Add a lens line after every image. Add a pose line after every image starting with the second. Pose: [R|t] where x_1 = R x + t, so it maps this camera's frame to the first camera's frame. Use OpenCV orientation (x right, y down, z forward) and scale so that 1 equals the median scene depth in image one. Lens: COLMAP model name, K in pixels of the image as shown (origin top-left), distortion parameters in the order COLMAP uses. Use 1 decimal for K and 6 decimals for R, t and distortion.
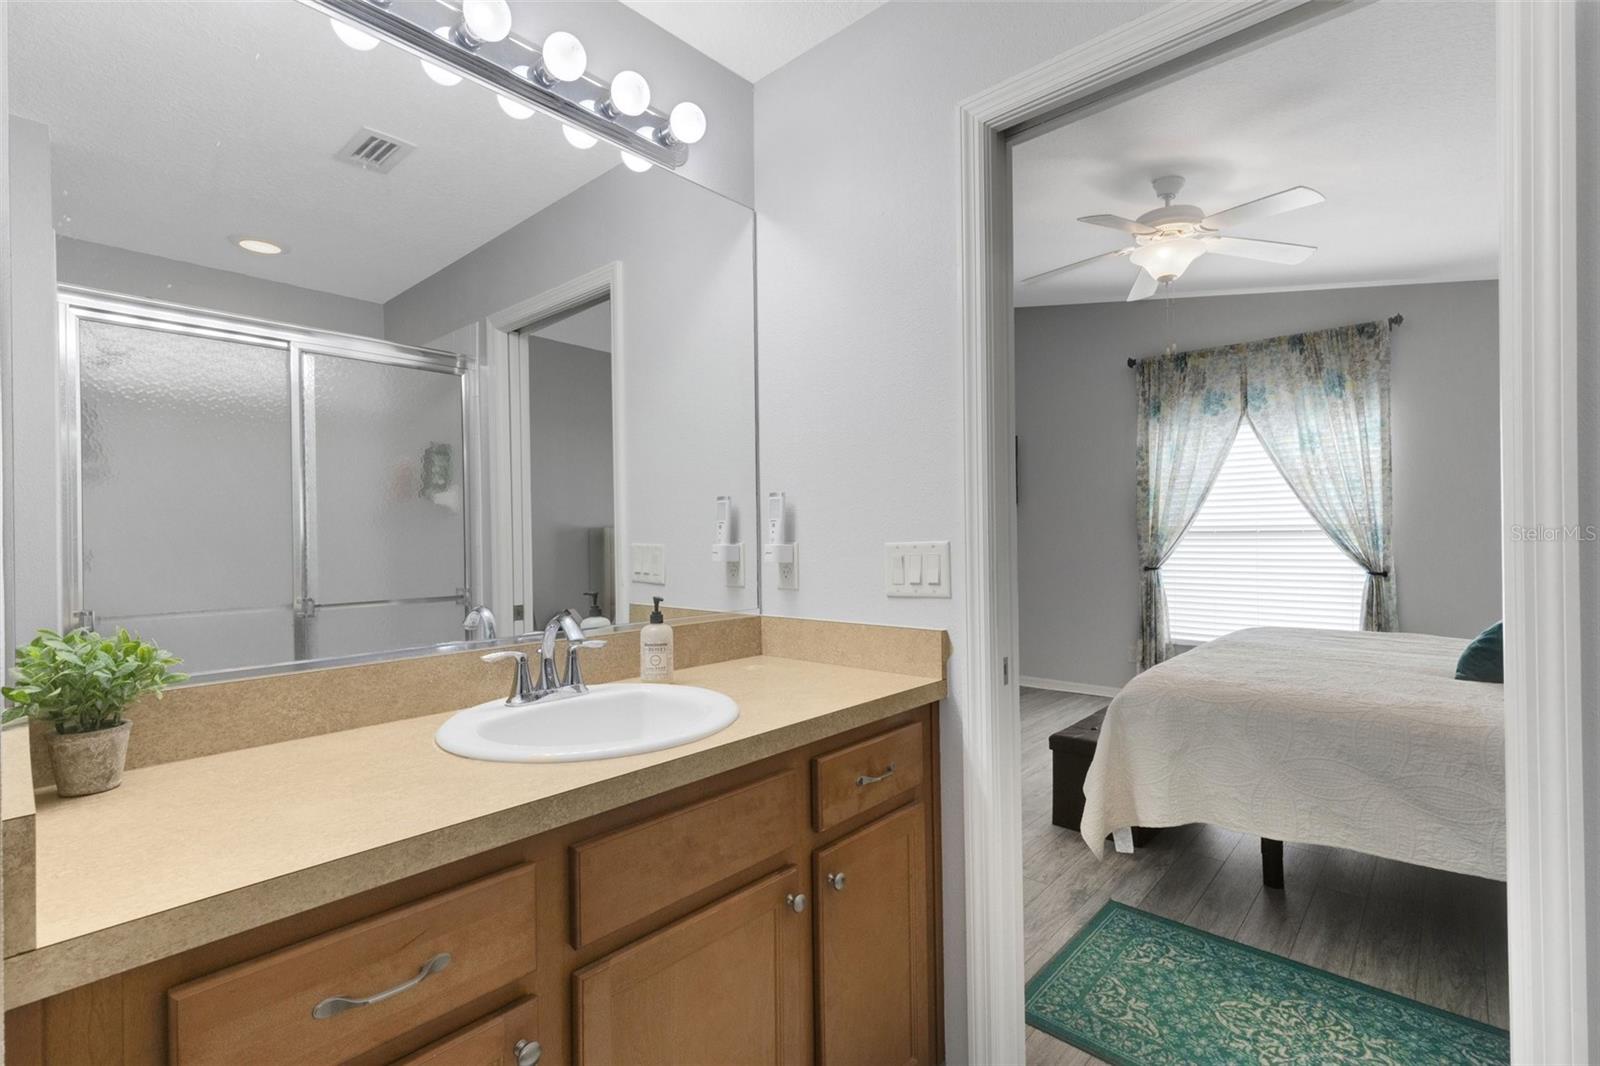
lens RADIAL K [[733.2, 0, 786.4], [0, 733.2, 531.7], [0, 0, 1]] dist [0.011571, -0.001670]
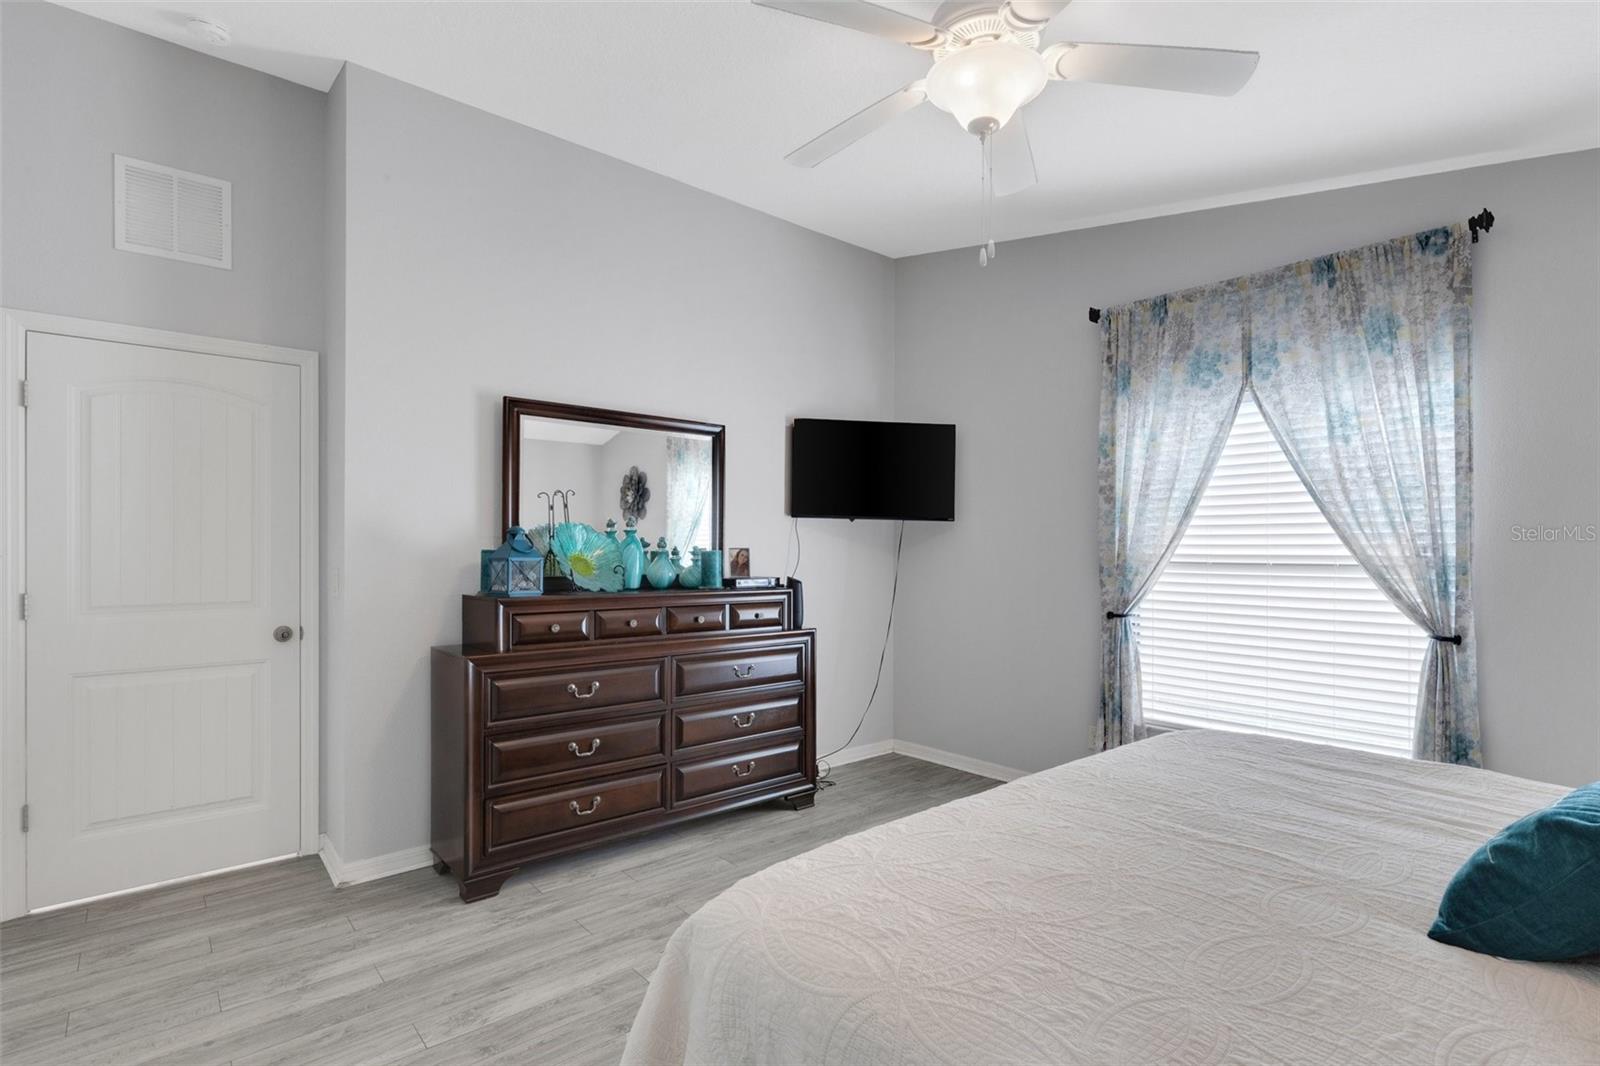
lens RADIAL K [[779.2, 0, 792.5], [0, 779.2, 548.9], [0, 0, 1]] dist [-0.002809, 0.001442]
pose [[0.992519, 0.013761, -0.121315, 0.331794], [-0.013050, 0.999893, 0.006655, -0.014514], [0.121394, -0.005022, 0.992592, 0.286057]]
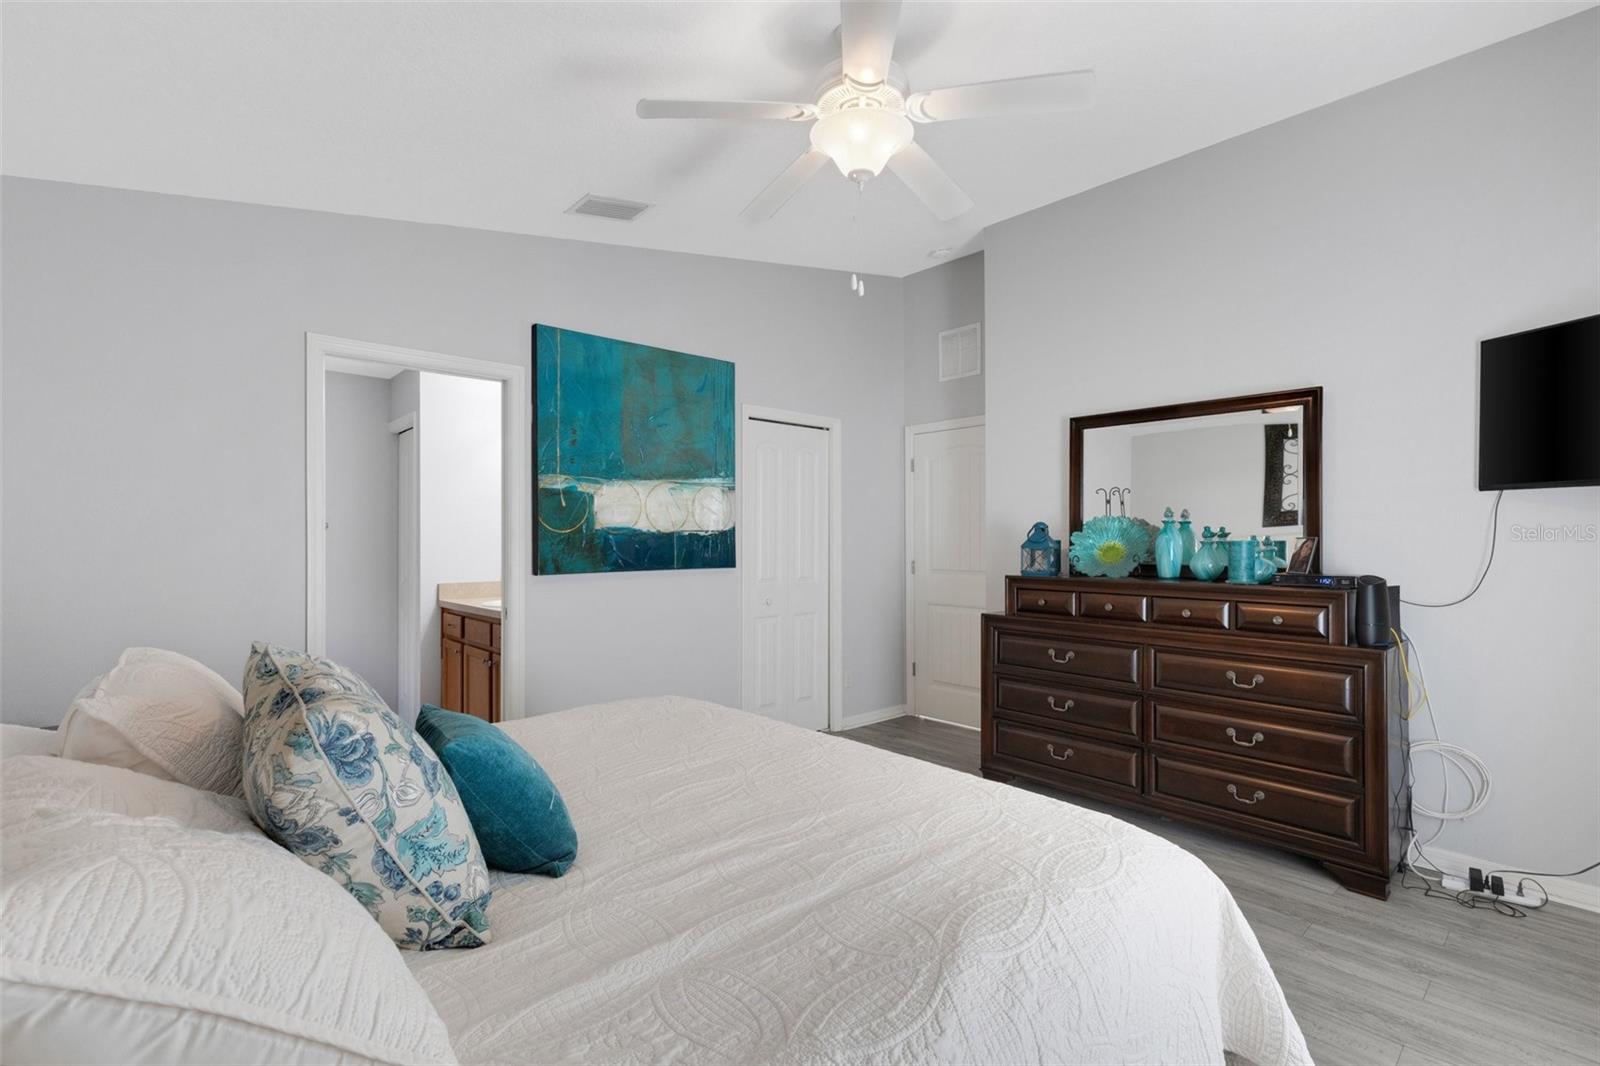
lens RADIAL K [[733.2, 0, 793.4], [0, 733.2, 542.2], [0, 0, 1]] dist [0.011571, -0.001670]
pose [[-0.099327, 0.014544, -0.994949, 0.896116], [0.010810, 0.999850, 0.013536, -0.018013], [0.994996, -0.009411, -0.099470, 0.763789]]
